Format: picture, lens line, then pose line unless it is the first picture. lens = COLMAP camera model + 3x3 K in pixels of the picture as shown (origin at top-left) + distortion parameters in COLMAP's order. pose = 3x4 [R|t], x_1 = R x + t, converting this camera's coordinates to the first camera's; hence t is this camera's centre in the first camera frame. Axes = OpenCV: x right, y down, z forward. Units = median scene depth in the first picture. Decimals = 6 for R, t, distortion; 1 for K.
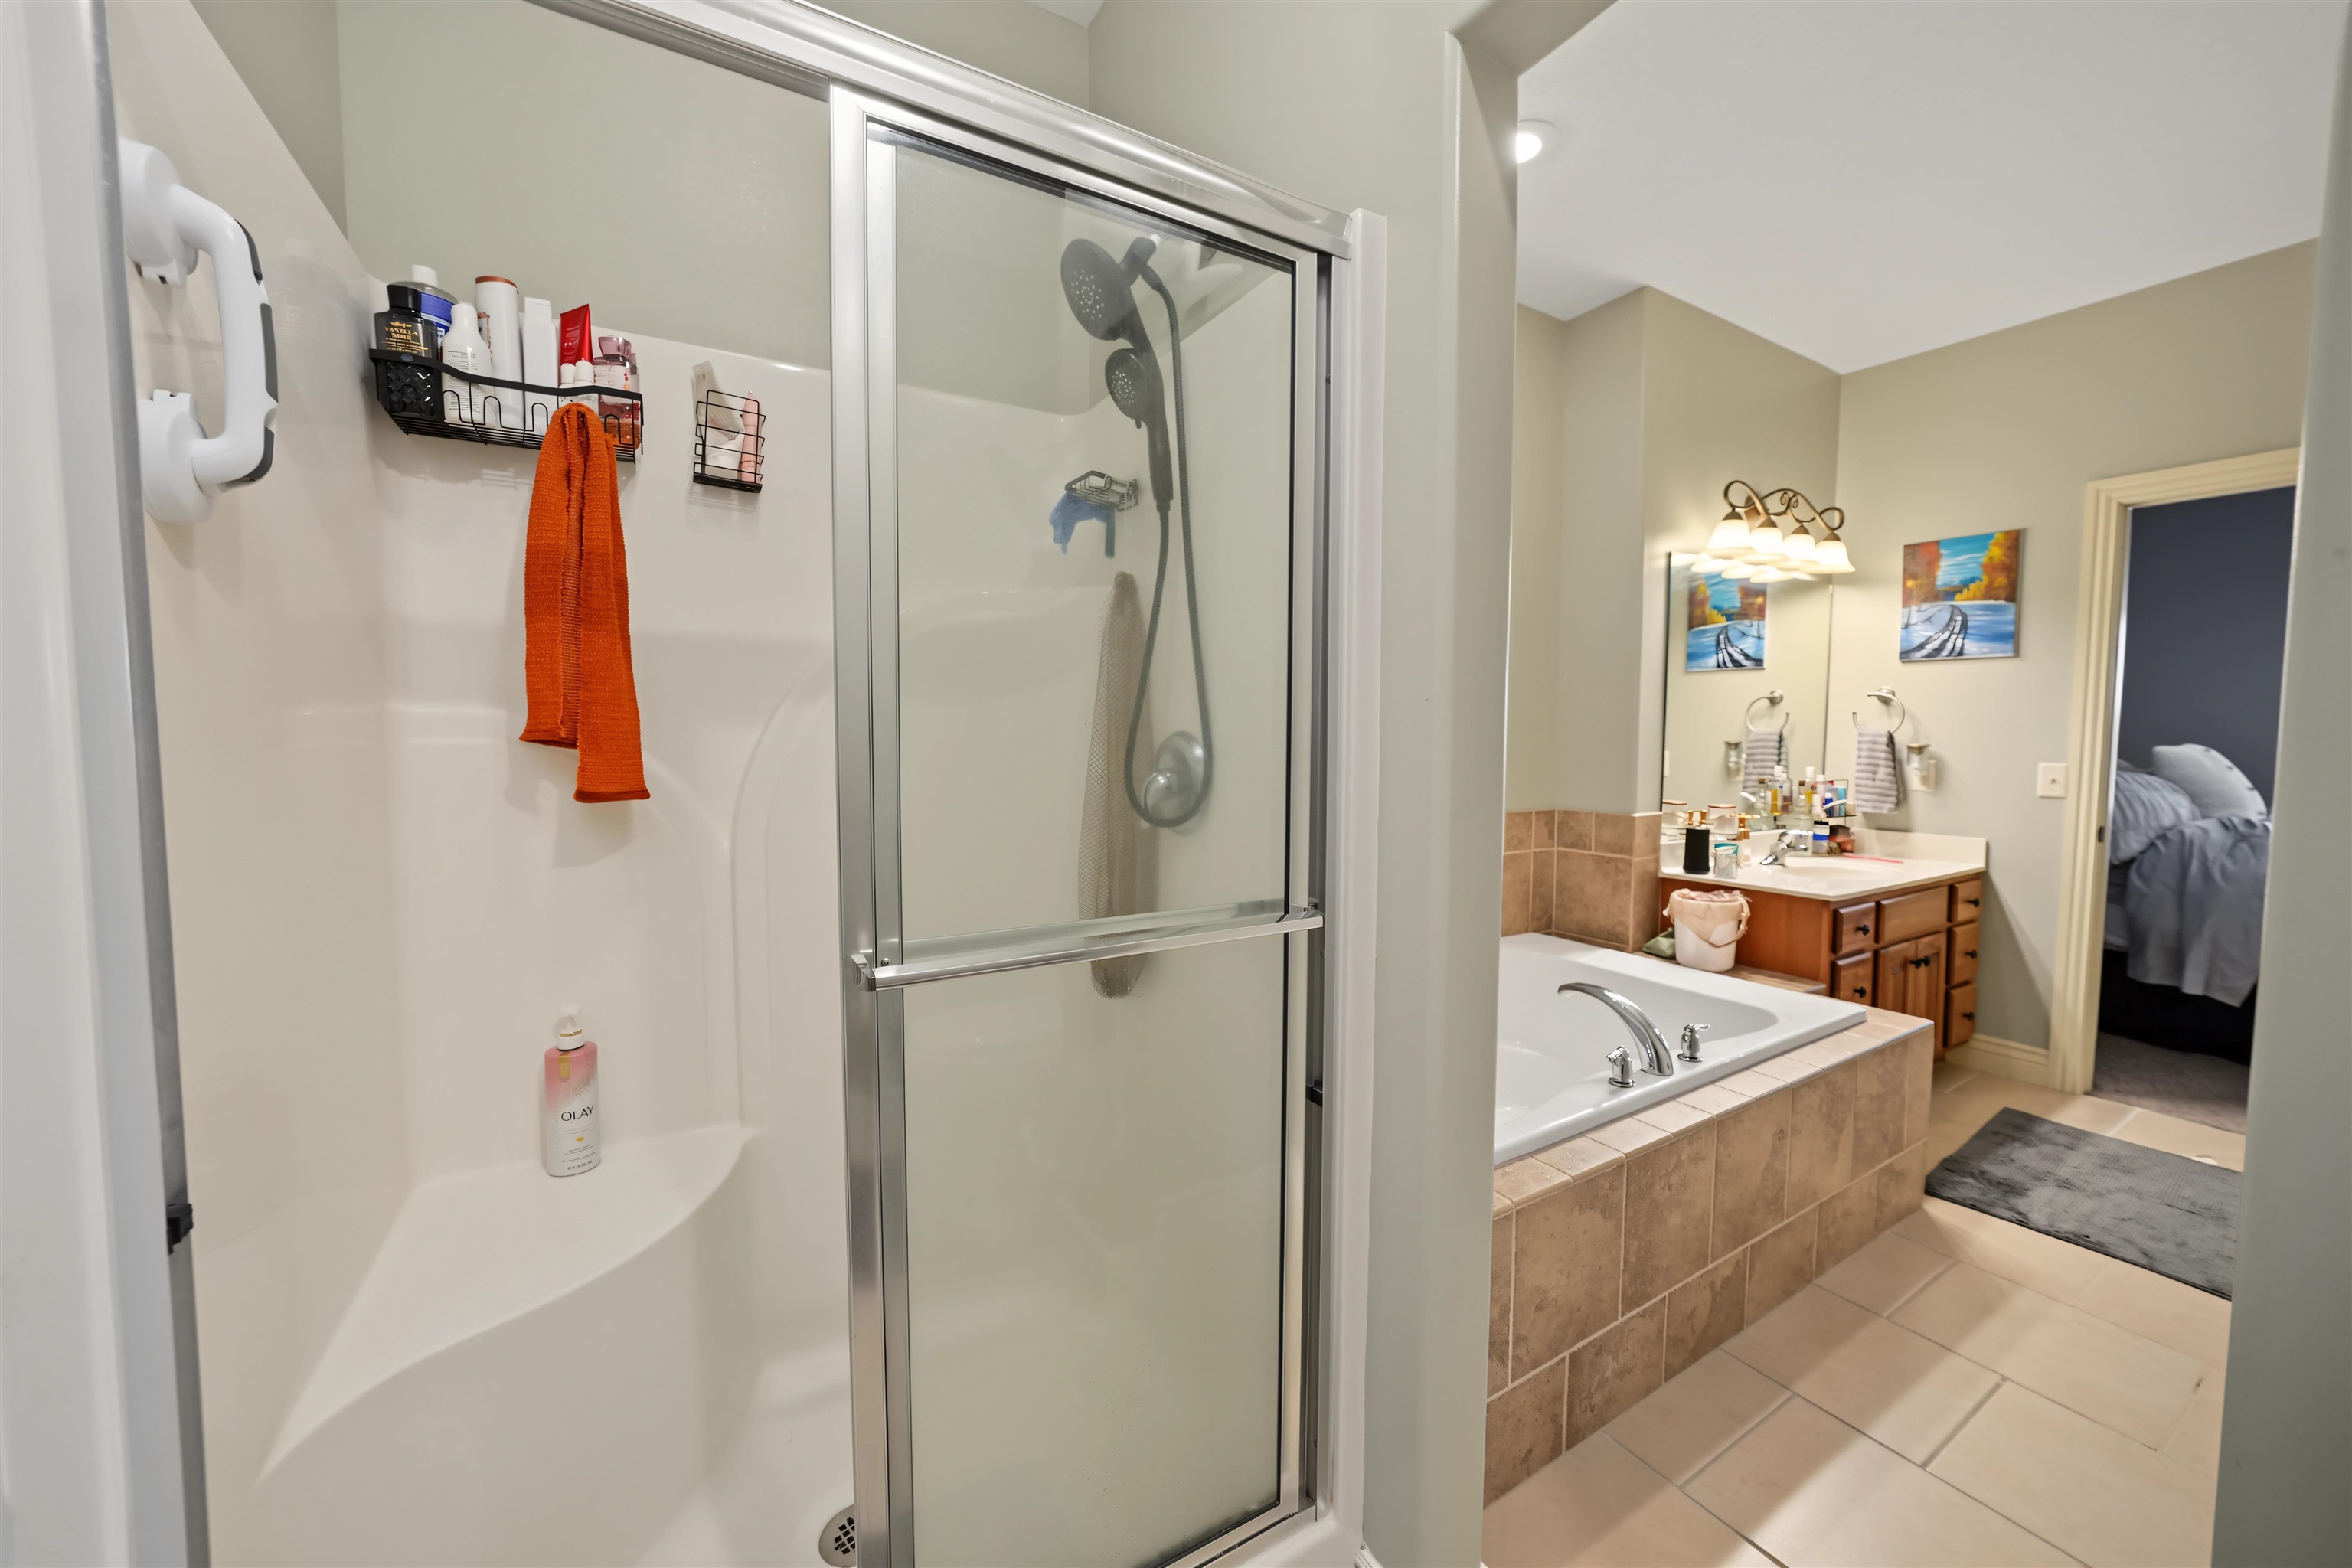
lens RADIAL K [[875.1, 0, 1184.9], [0, 875.1, 781.6], [0, 0, 1]] dist [-0.019974, 0.003977]
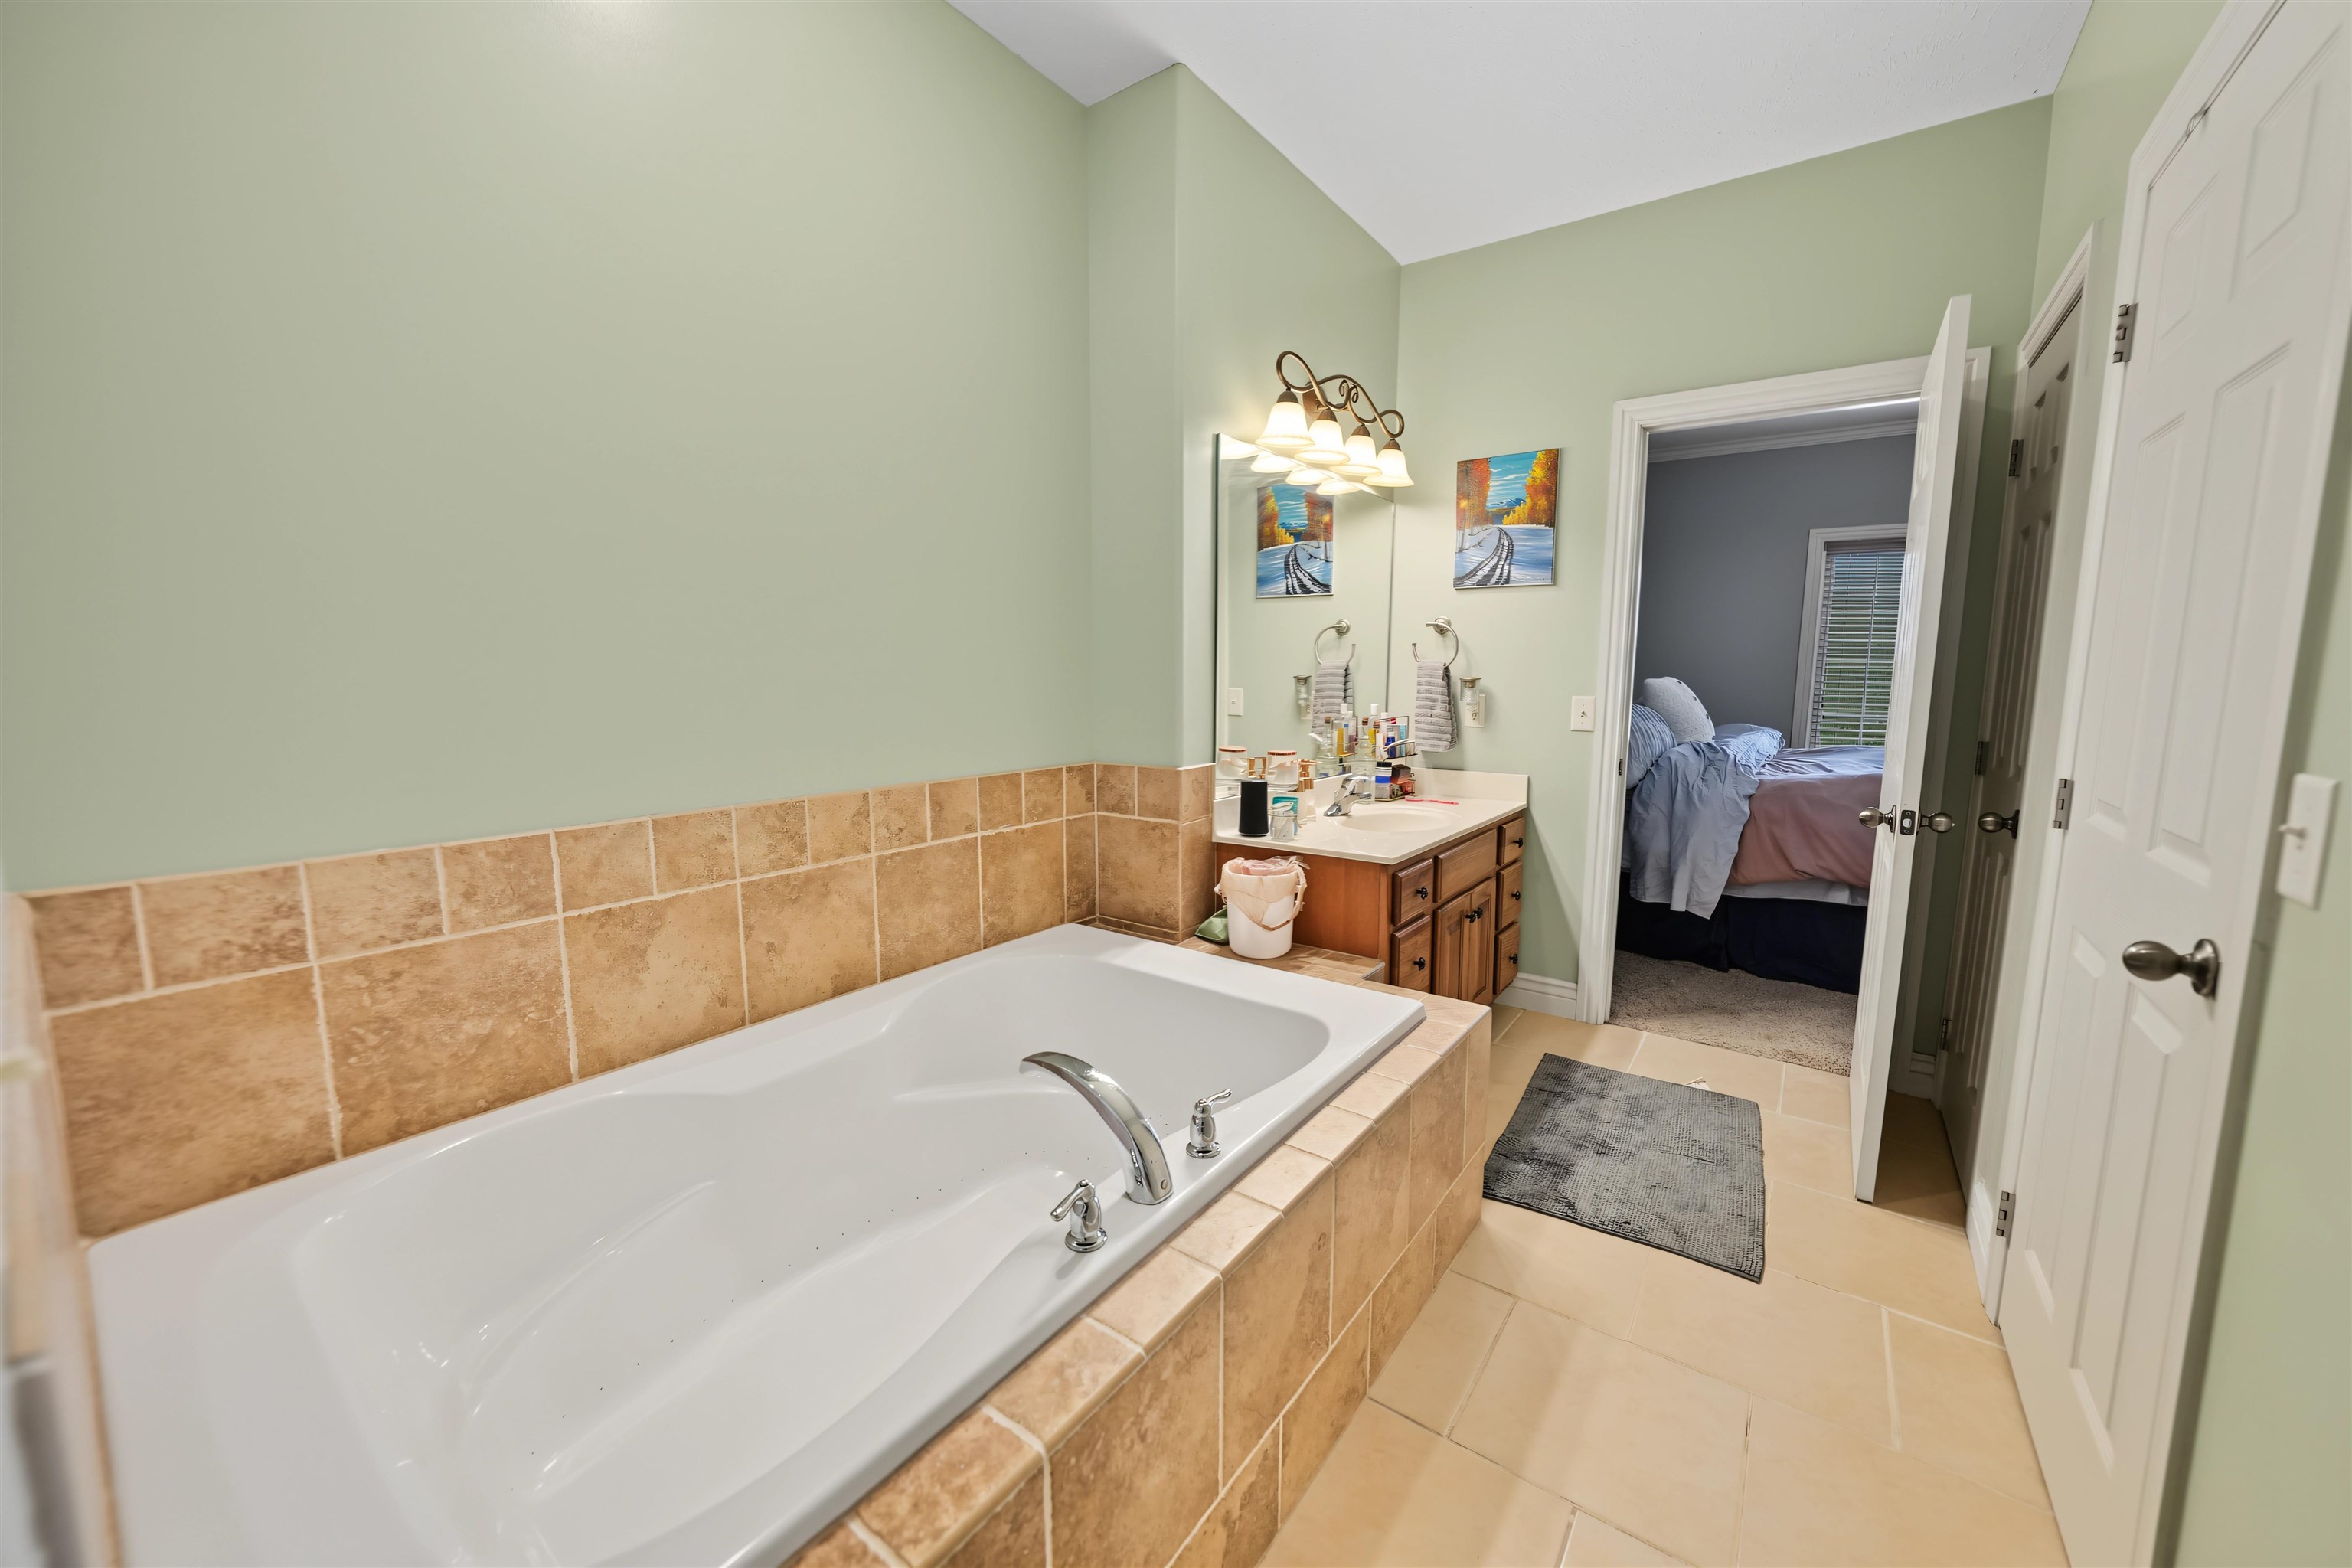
lens RADIAL K [[875.1, 0, 1179.5], [0, 875.1, 781.8], [0, 0, 1]] dist [-0.019974, 0.003977]
pose [[0.924221, -0.049736, 0.378605, 0.202323], [0.023582, 0.997023, 0.073409, -0.007571], [-0.381129, -0.058918, 0.922643, 0.252528]]
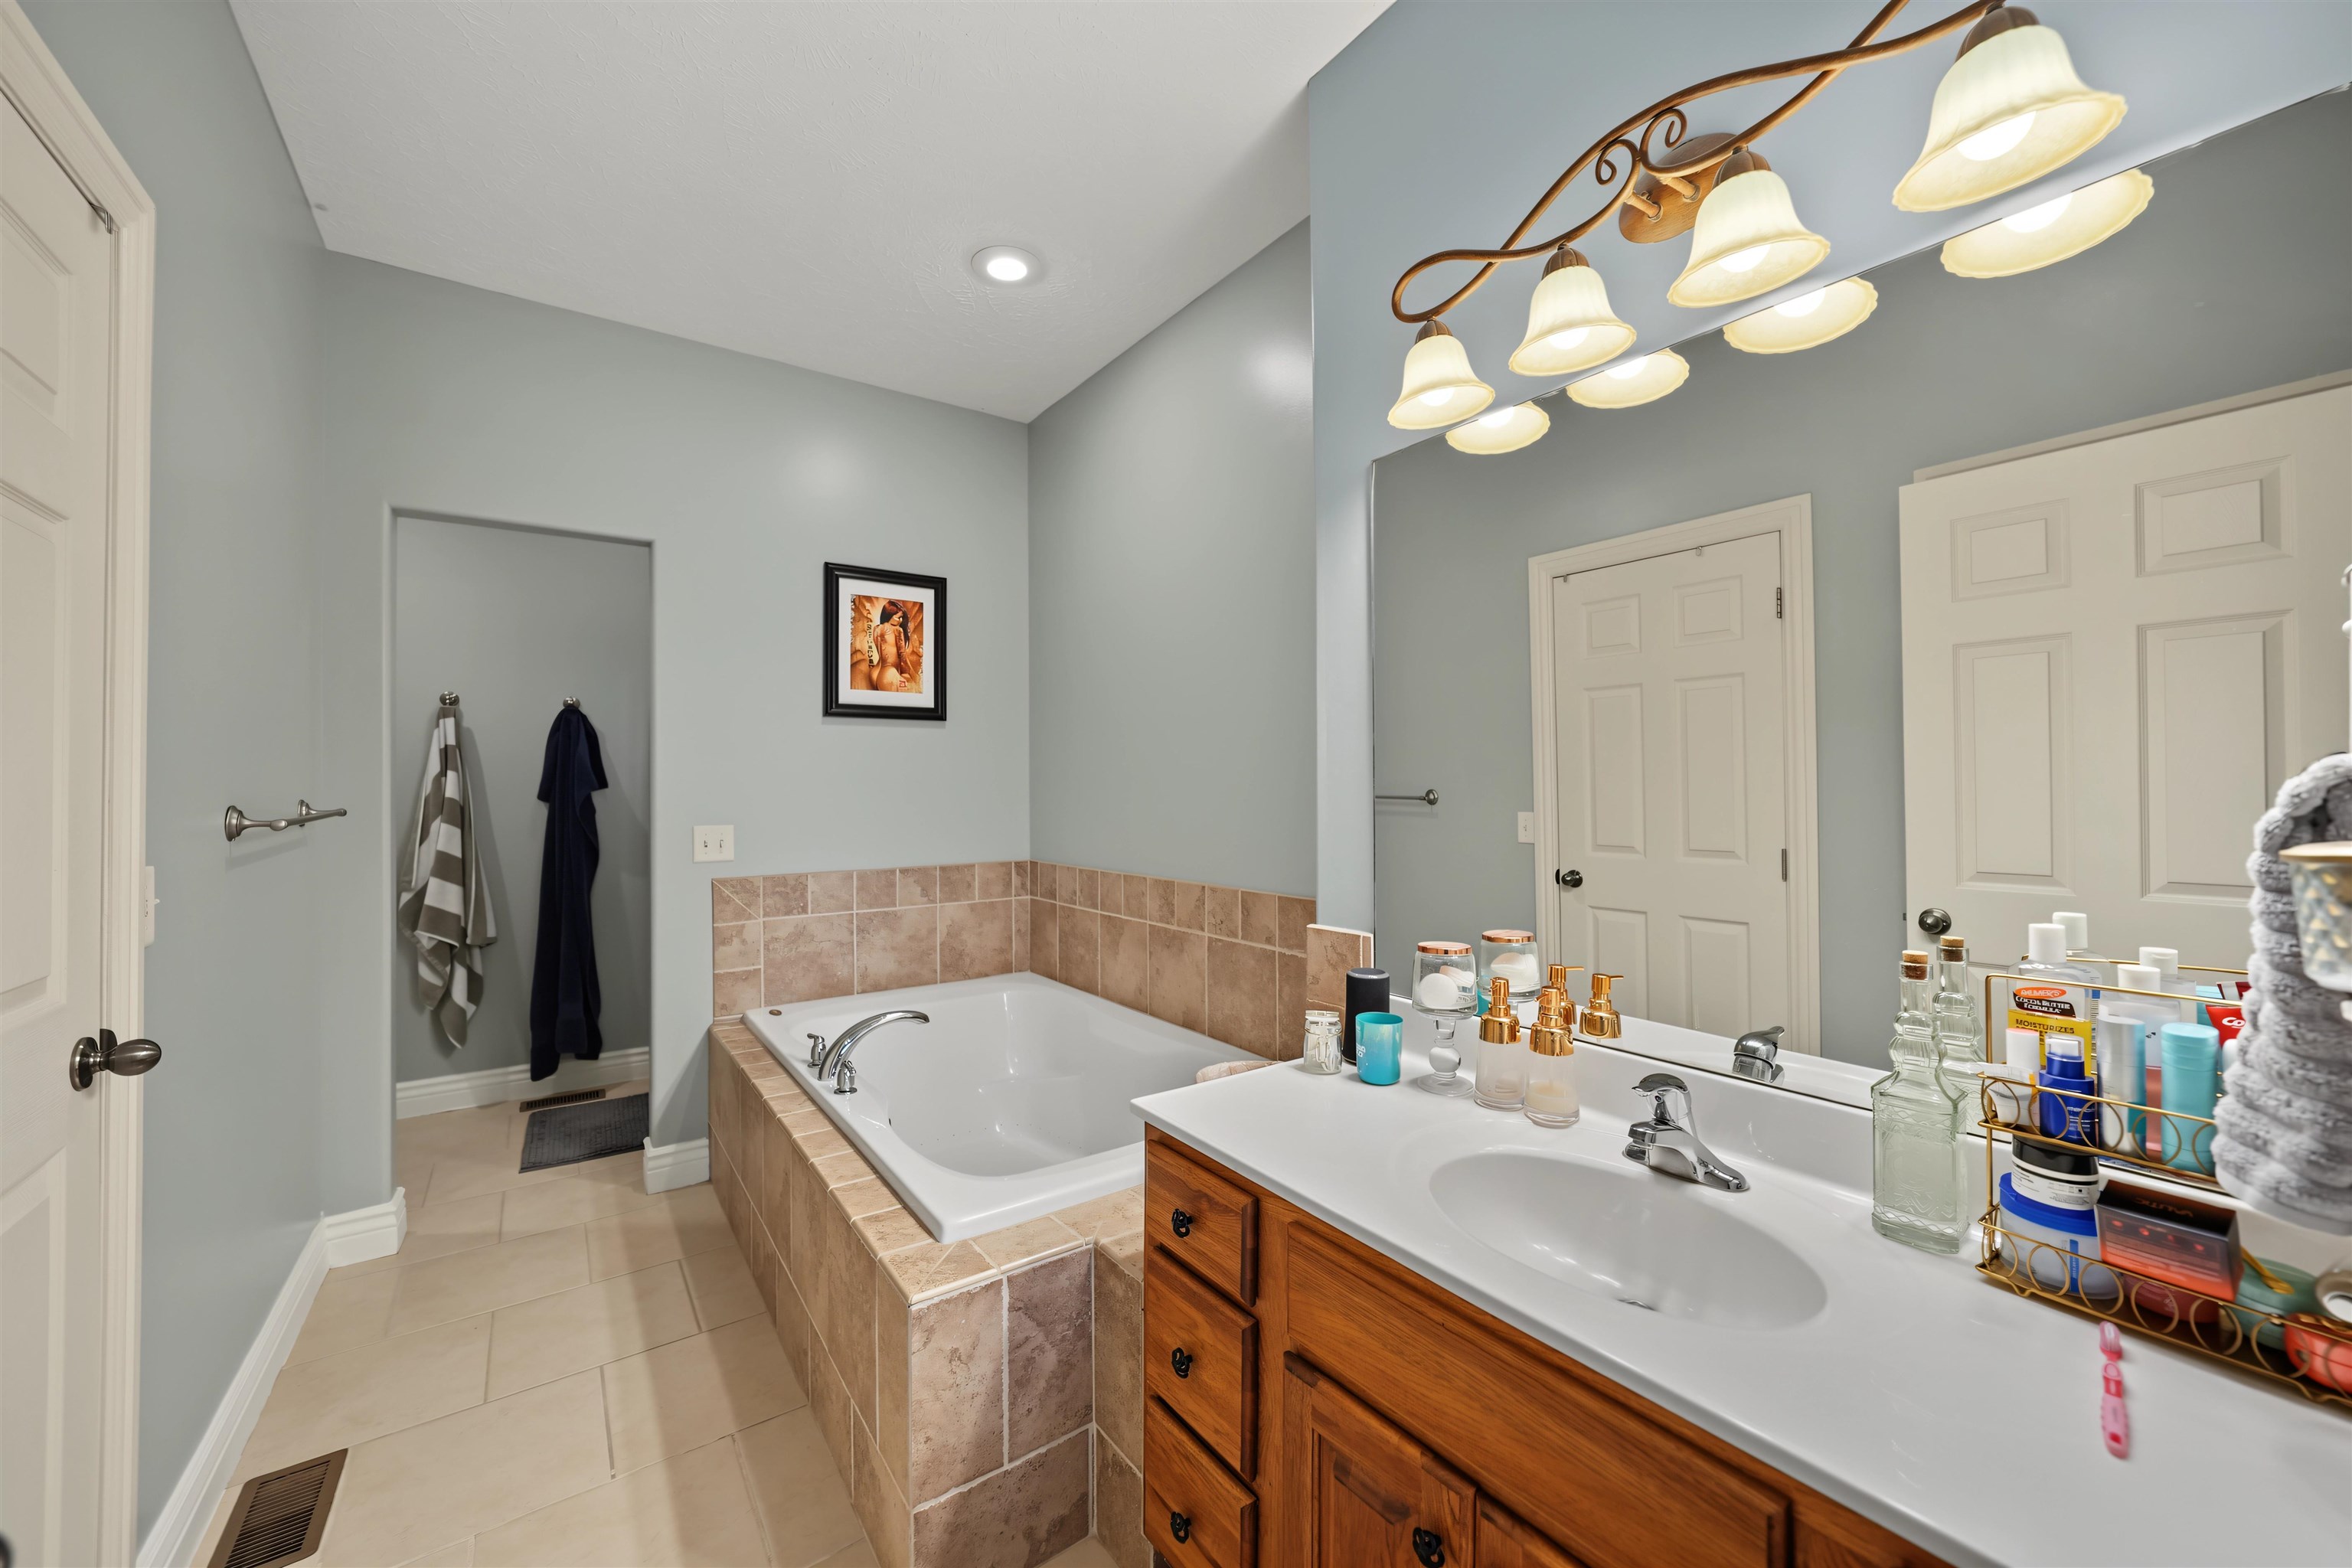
lens RADIAL K [[875.1, 0, 1176.9], [0, 875.1, 778.8], [0, 0, 1]] dist [-0.019974, 0.003977]
pose [[0.087063, -0.014260, -0.996101, 1.049409], [-0.055000, 0.998304, -0.019099, -0.043618], [0.994683, 0.056449, 0.086131, 0.800061]]
